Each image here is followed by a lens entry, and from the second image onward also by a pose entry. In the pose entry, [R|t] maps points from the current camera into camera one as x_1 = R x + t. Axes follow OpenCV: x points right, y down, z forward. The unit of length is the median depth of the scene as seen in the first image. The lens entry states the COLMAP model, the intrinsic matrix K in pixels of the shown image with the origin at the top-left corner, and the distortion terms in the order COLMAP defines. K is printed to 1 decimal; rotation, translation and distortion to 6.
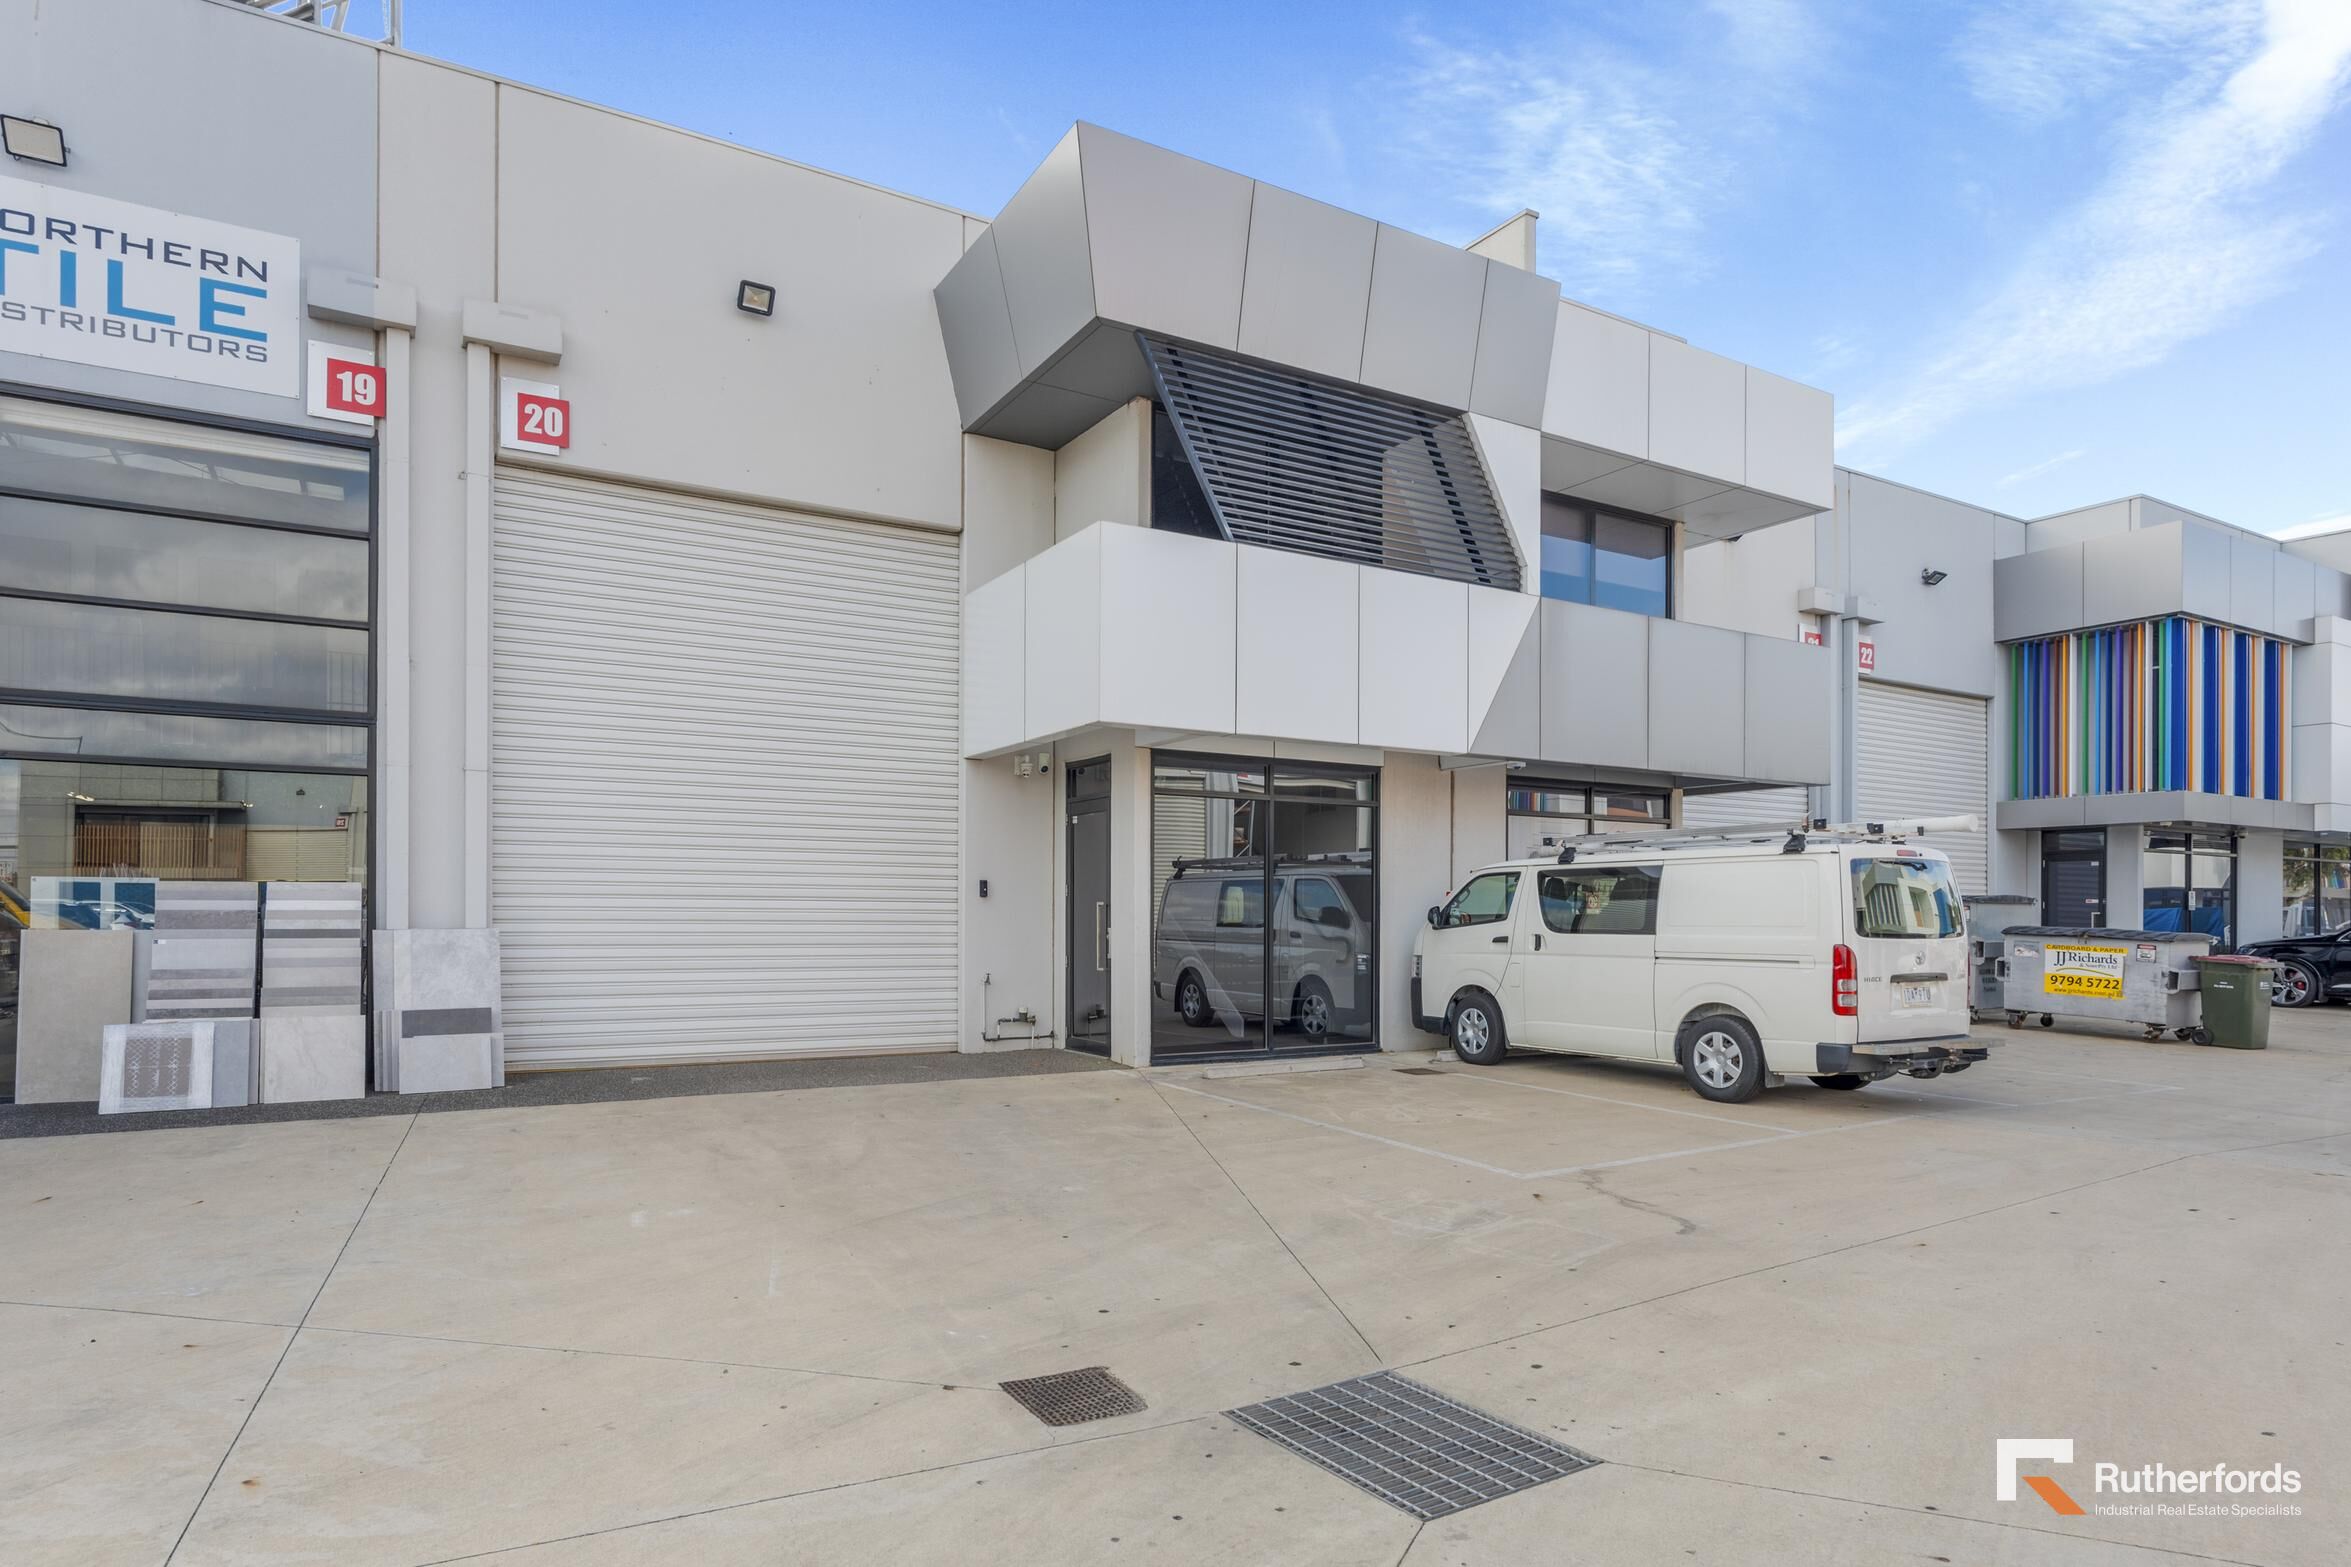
lens RADIAL K [[1351.7, 0, 1177.9], [0, 1351.7, 926.8], [0, 0, 1]] dist [0.000986, -0.000374]
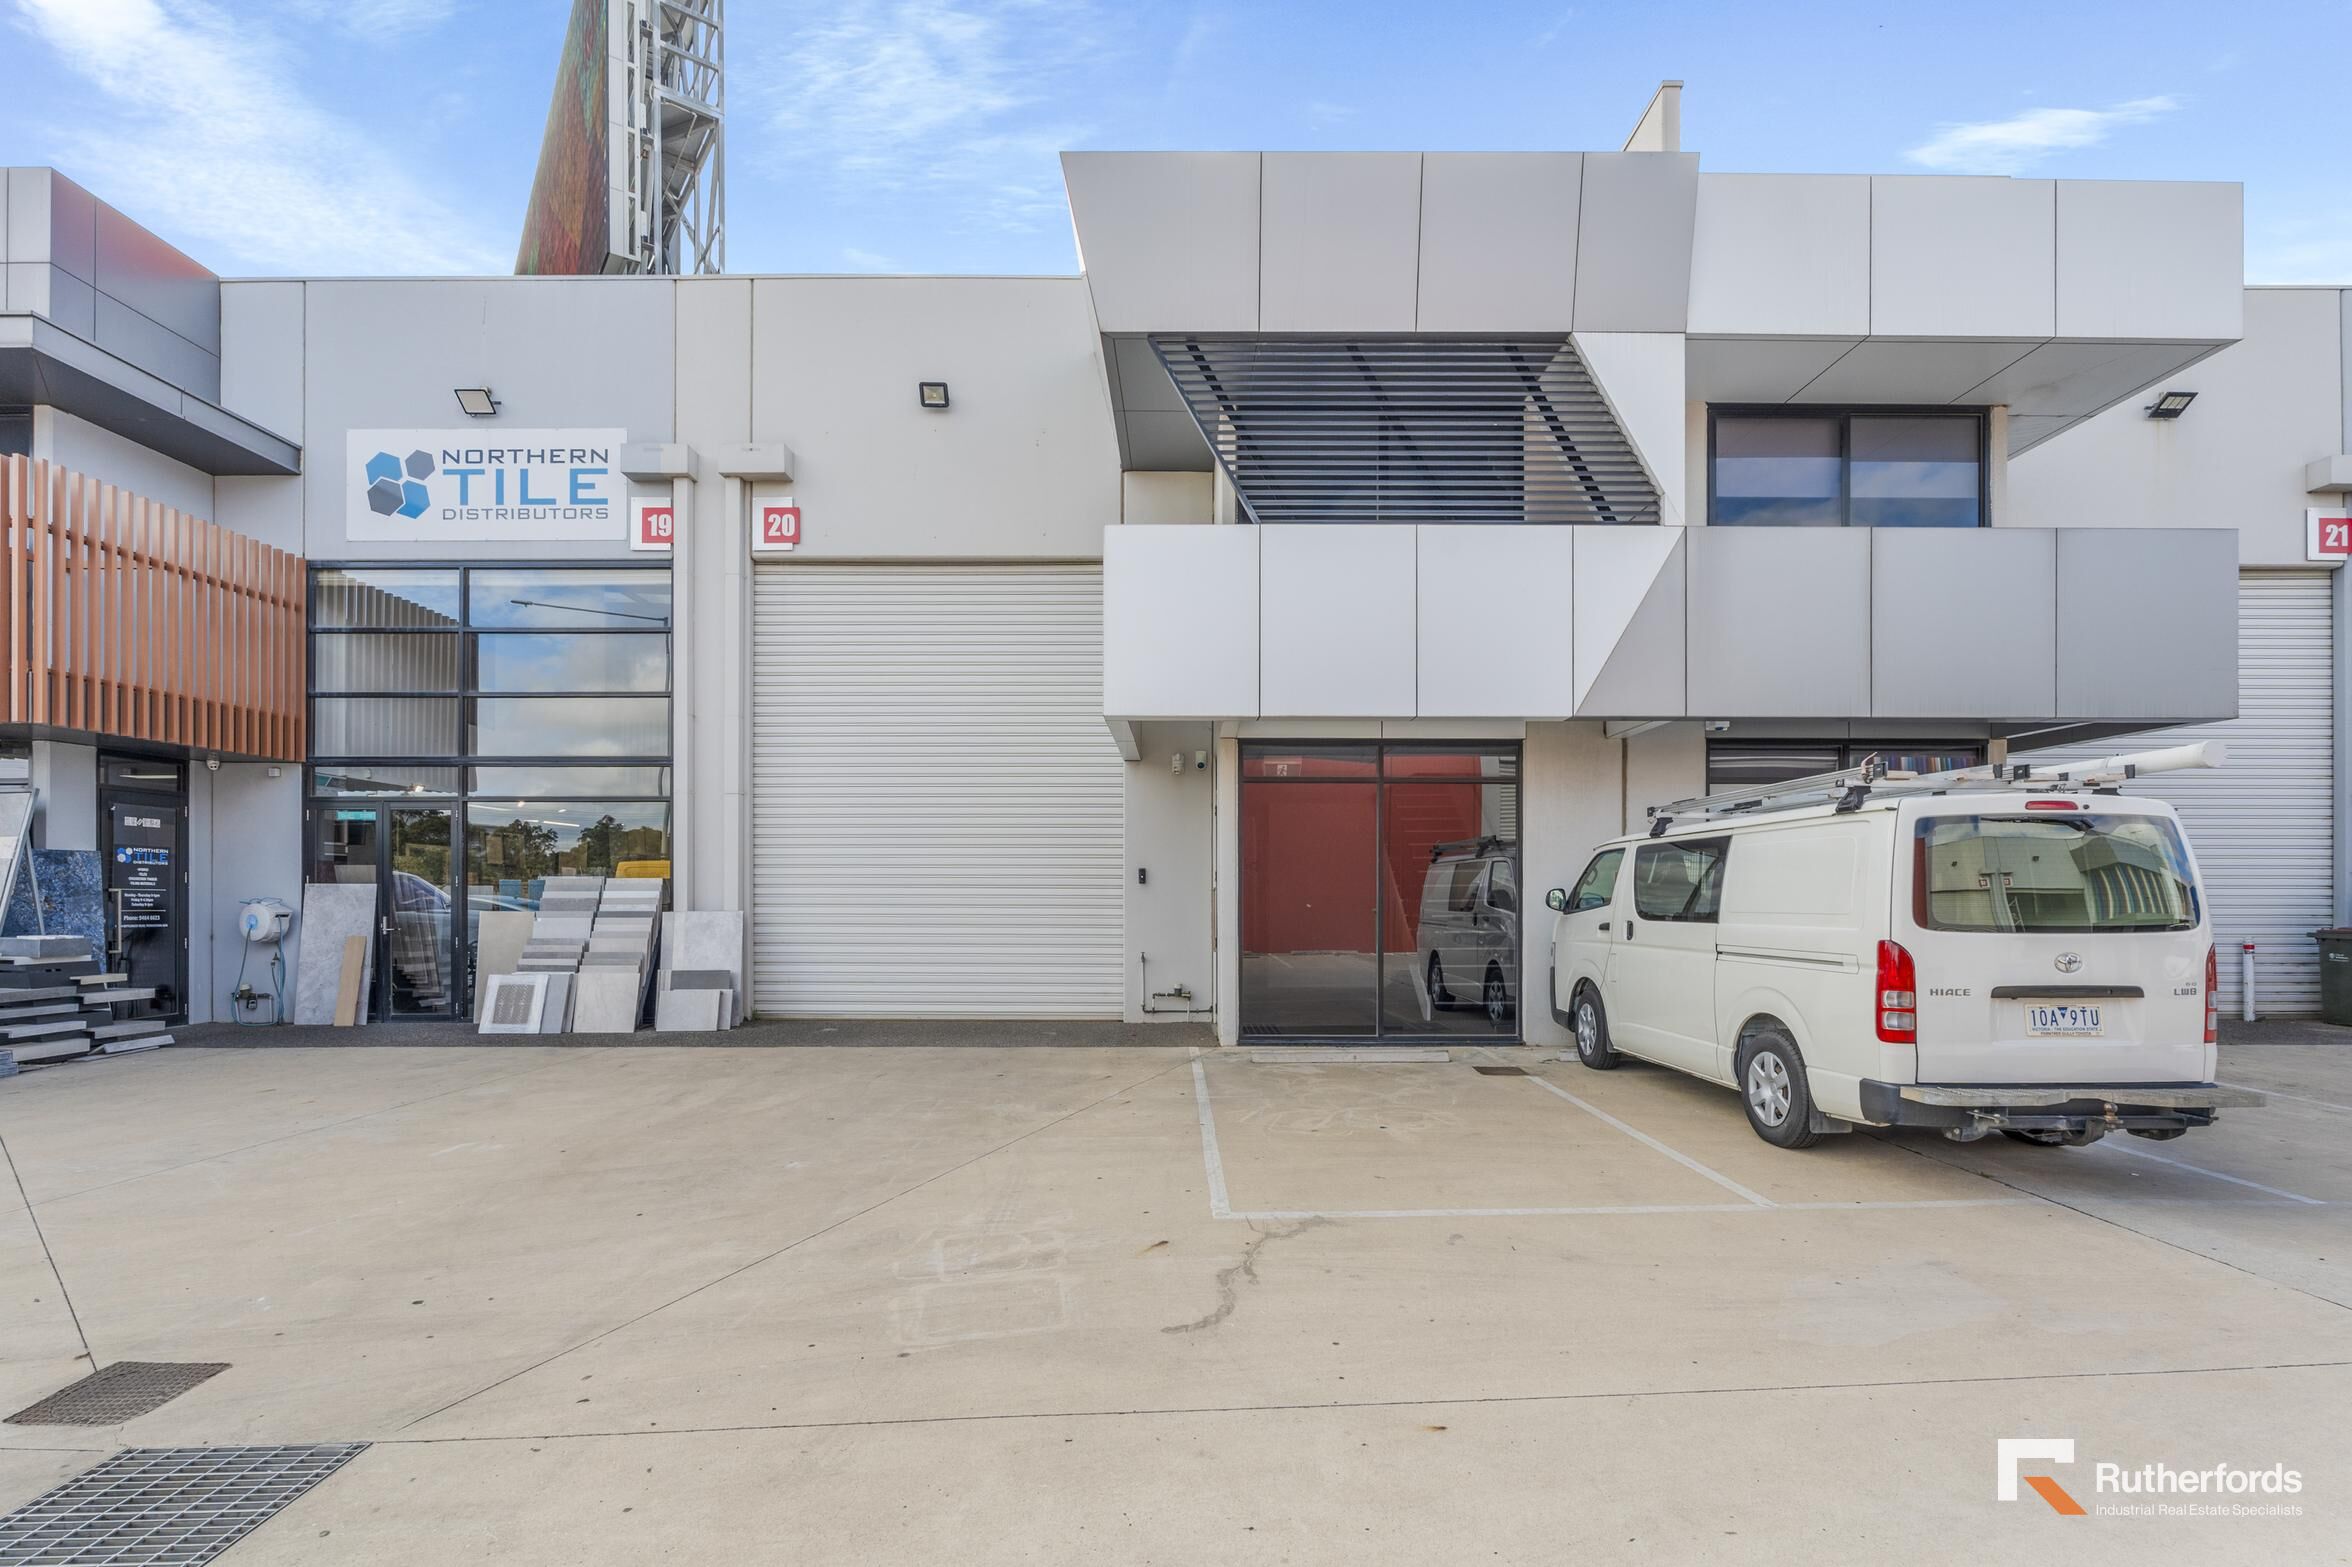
lens RADIAL K [[1084.3, 0, 1172.6], [0, 1084.3, 907.0], [0, 0, 1]] dist [-0.002671, -0.000321]
pose [[0.860321, 0.001270, -0.509750, 0.407624], [-0.001128, 0.999999, 0.000587, -0.003855], [0.509751, 0.000070, 0.860322, 0.293771]]
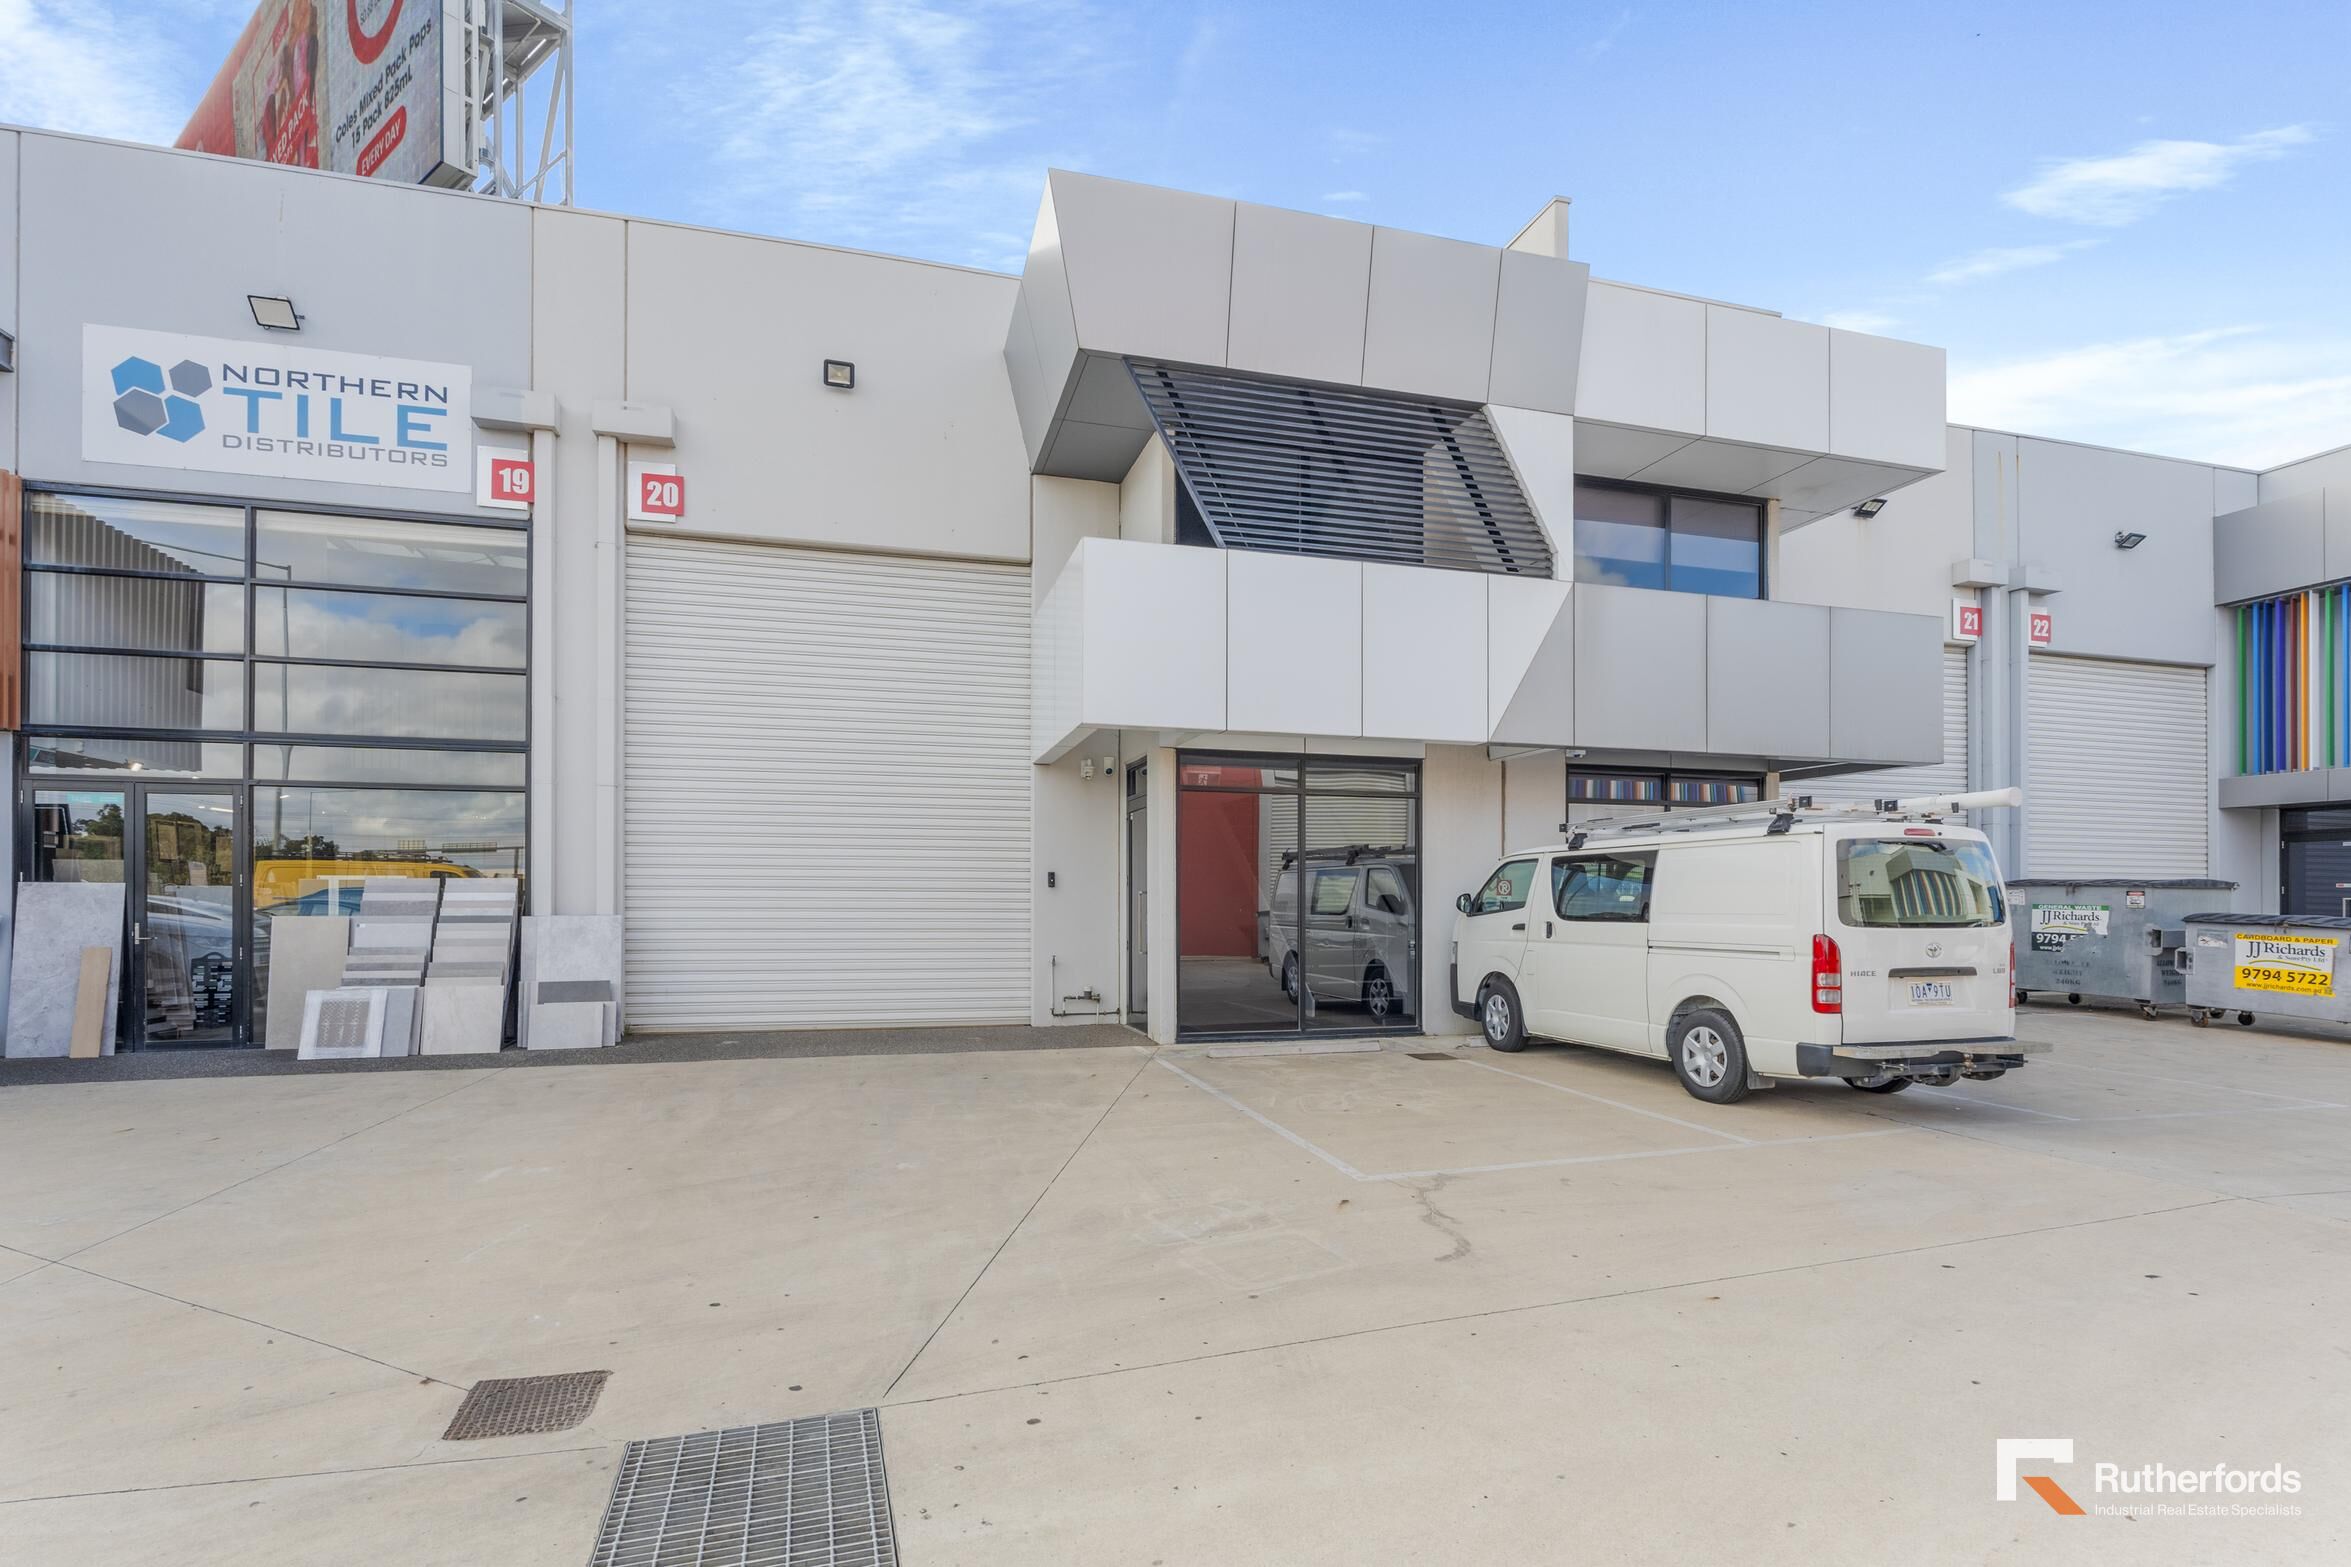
lens RADIAL K [[1140.7, 0, 1172.9], [0, 1140.7, 910.8], [0, 0, 1]] dist [-0.002045, 0.000315]
pose [[0.966857, -0.000172, -0.255318, 0.237013], [-0.000225, 0.999999, -0.001524, -0.001363], [0.255318, 0.001531, 0.966856, 0.136620]]
